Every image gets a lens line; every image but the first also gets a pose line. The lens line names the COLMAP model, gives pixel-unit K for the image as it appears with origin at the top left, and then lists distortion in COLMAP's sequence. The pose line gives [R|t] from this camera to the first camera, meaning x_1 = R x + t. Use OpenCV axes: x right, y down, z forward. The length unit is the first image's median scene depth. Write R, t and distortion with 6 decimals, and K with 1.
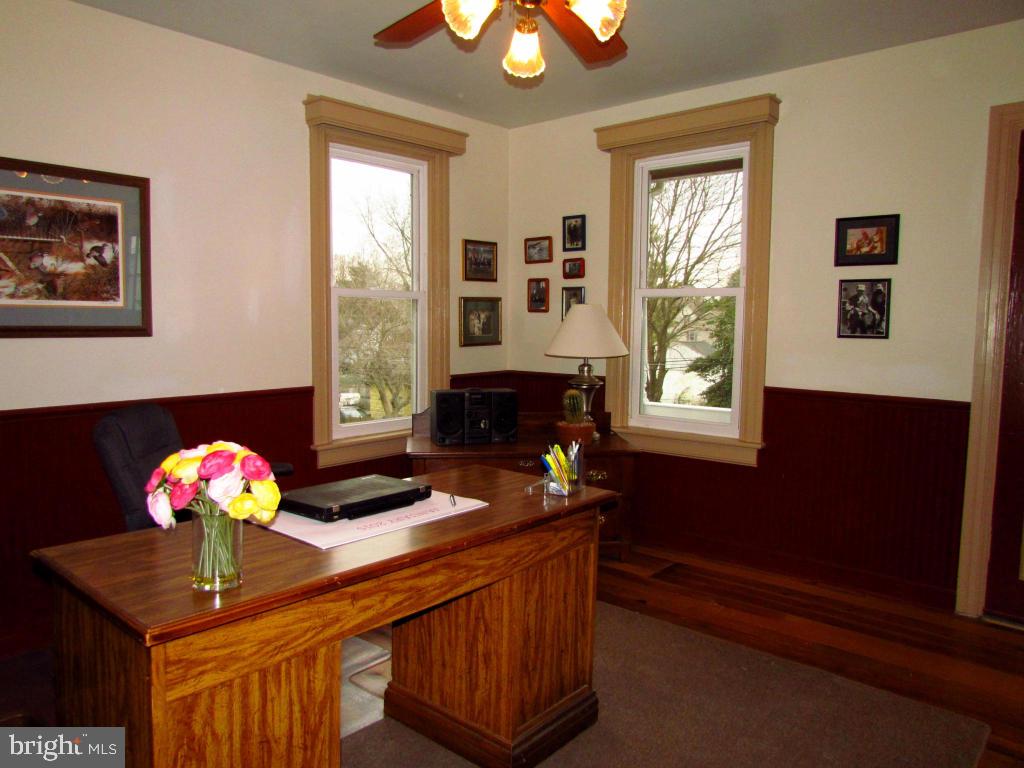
lens RADIAL K [[730.1, 0, 506.9], [0, 730.1, 379.0], [0, 0, 1]] dist [-0.013267, -0.005275]
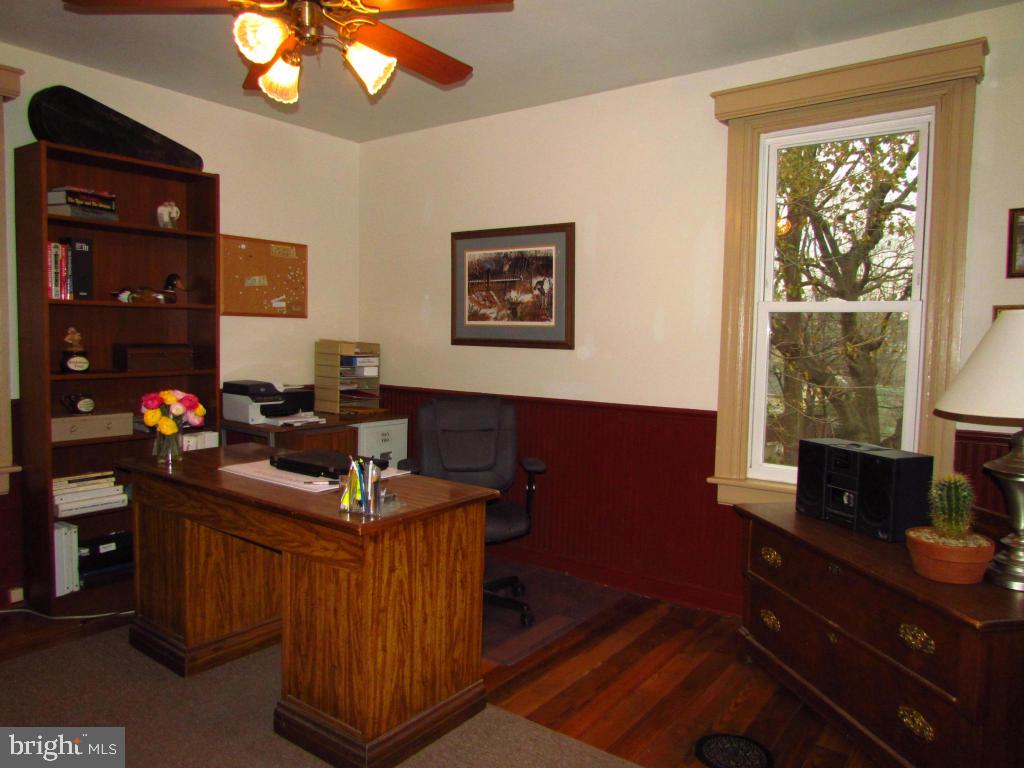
lens RADIAL K [[730.1, 0, 506.8], [0, 730.1, 385.4], [0, 0, 1]] dist [-0.013267, -0.005275]
pose [[0.075122, 0.066077, -0.994983, 0.803803], [-0.104353, 0.992844, 0.058056, -0.063481], [0.991699, 0.099468, 0.081480, 0.860301]]
